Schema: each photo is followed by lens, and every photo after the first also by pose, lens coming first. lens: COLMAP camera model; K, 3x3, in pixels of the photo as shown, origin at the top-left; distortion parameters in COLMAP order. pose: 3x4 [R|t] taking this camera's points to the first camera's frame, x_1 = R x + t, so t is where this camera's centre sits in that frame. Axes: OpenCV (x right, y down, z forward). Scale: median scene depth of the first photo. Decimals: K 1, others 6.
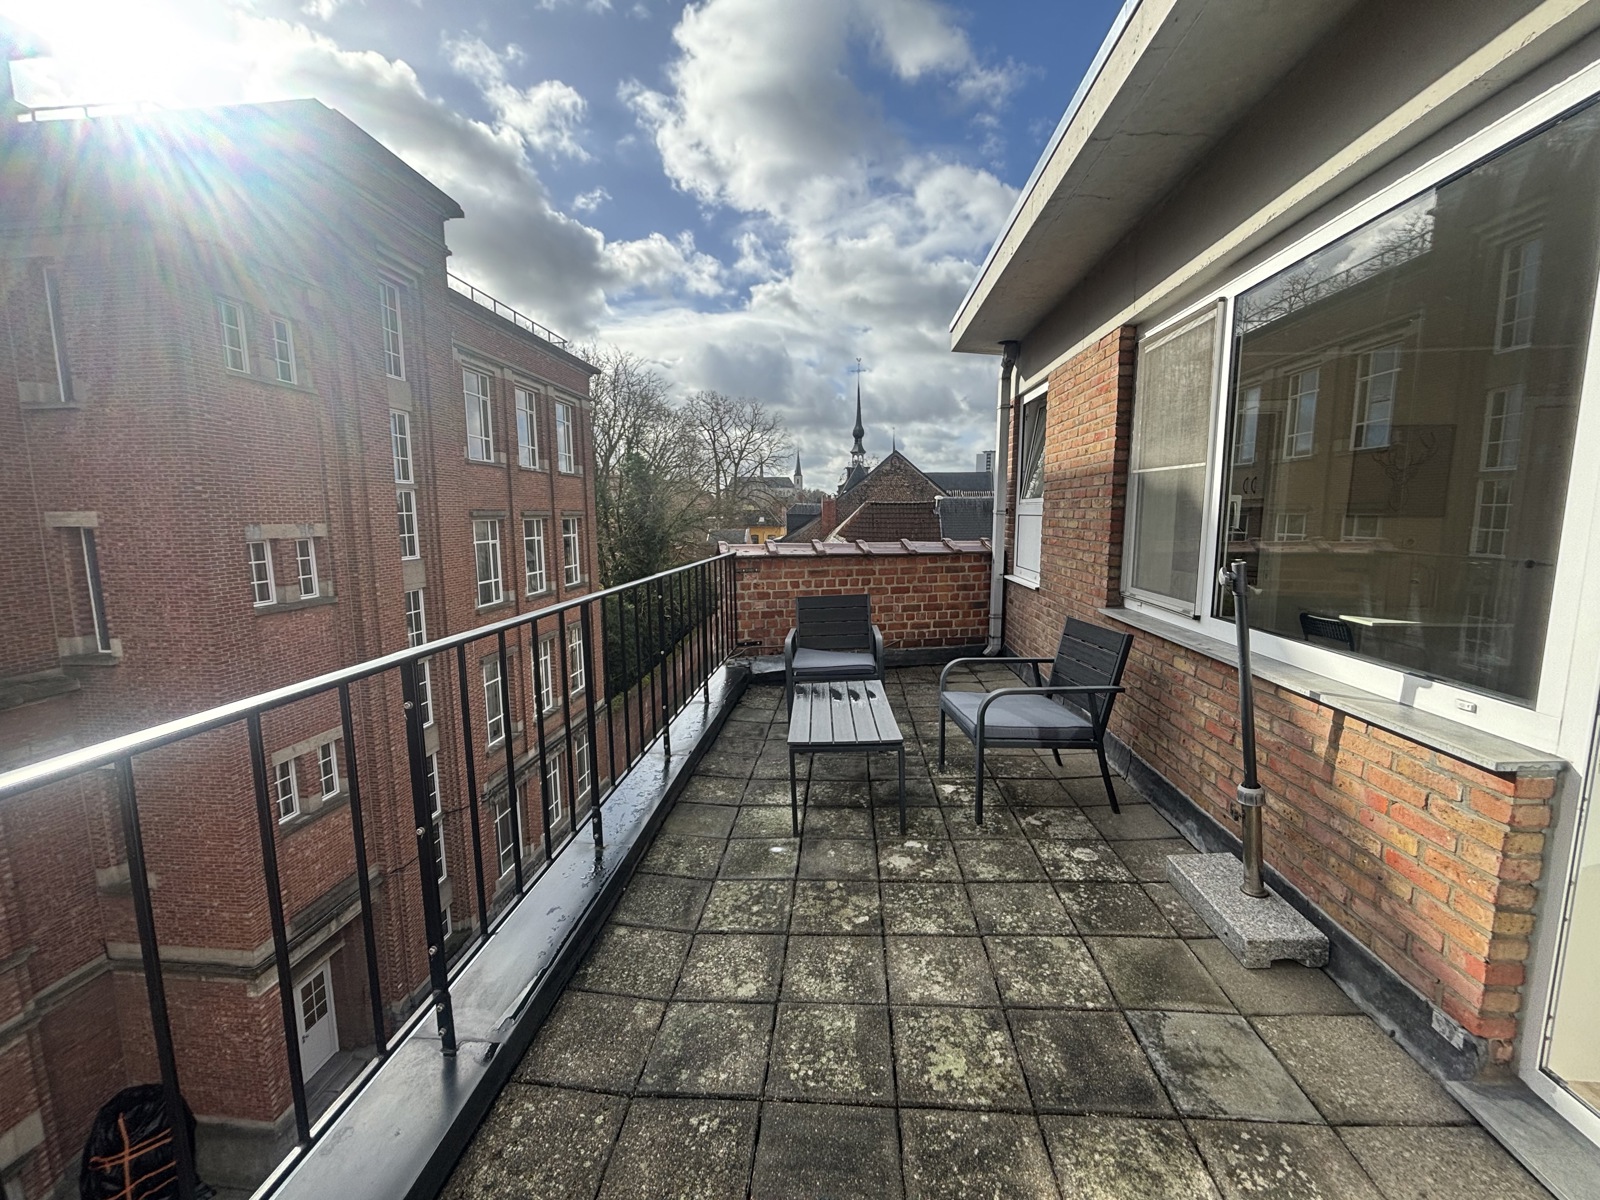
lens RADIAL K [[643.2, 0, 800.0], [0, 643.2, 600.0], [0, 0, 1]] dist [0.000692, -0.000717]
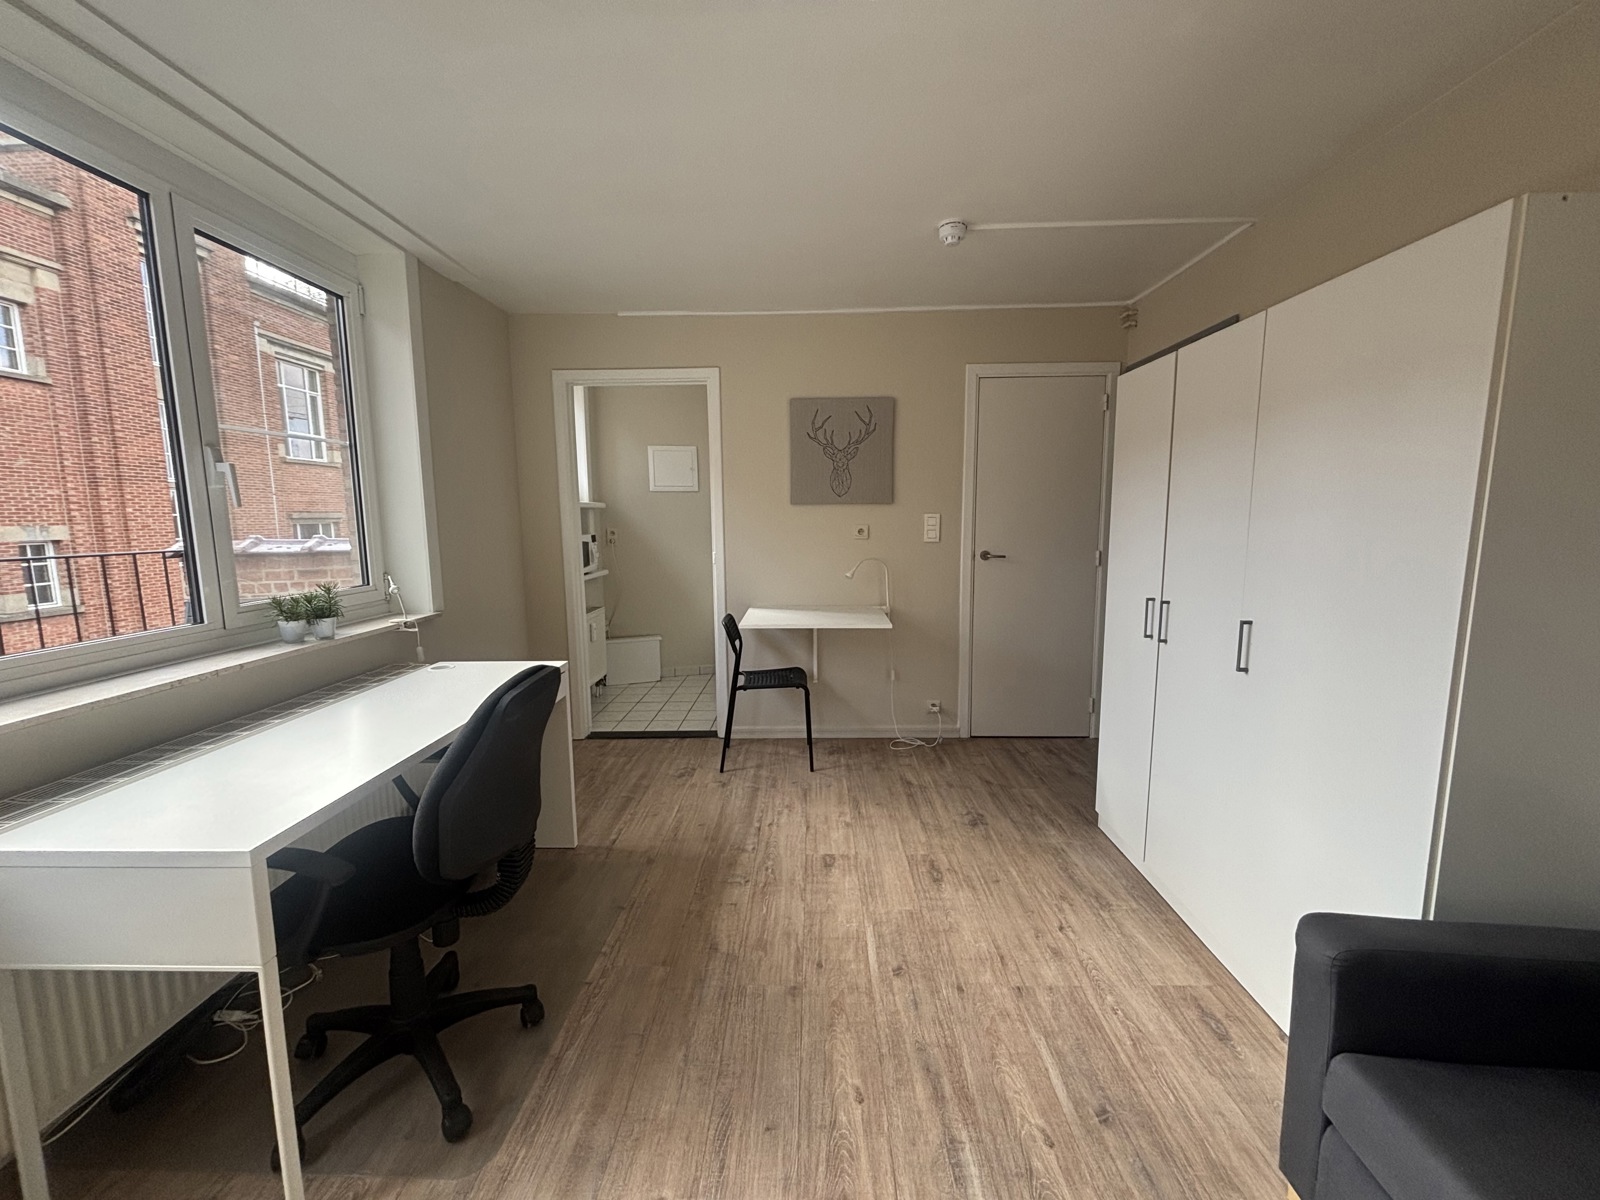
lens RADIAL K [[643.2, 0, 800.0], [0, 643.2, 600.0], [0, 0, 1]] dist [0.000692, -0.000717]
pose [[0.998845, -0.009382, 0.047133, 0.608892], [0.009657, 0.999938, -0.005613, 0.004652], [-0.047078, 0.006062, 0.998873, 0.090305]]
